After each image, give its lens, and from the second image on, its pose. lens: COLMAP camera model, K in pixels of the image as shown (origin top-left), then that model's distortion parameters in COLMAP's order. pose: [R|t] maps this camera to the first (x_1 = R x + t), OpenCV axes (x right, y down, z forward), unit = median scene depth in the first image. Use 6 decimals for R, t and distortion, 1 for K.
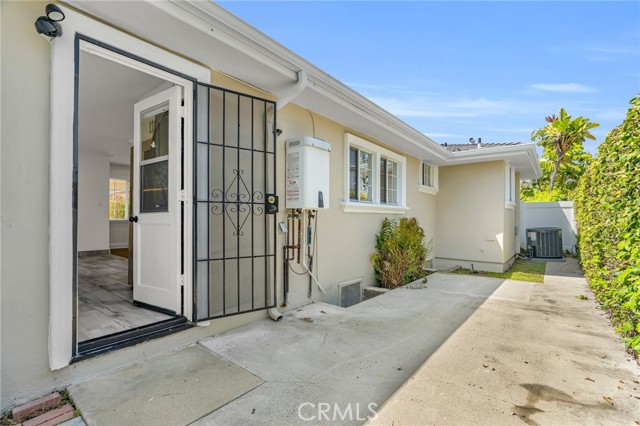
lens RADIAL K [[290.5, 0, 320.0], [0, 290.5, 213.0], [0, 0, 1]] dist [-0.004926, -0.000194]
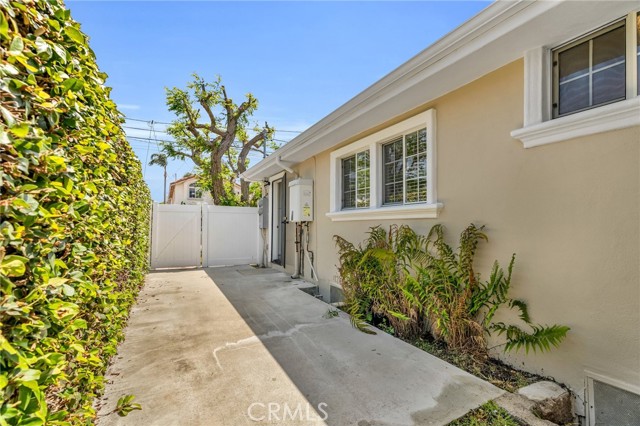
lens RADIAL K [[290.5, 0, 320.0], [0, 290.5, 213.0], [0, 0, 1]] dist [-0.004926, -0.000194]
pose [[-0.386186, -0.045616, -0.921292, 1.520296], [0.011975, 0.998444, -0.054456, 0.035388], [0.922343, -0.032063, -0.385039, 1.816965]]
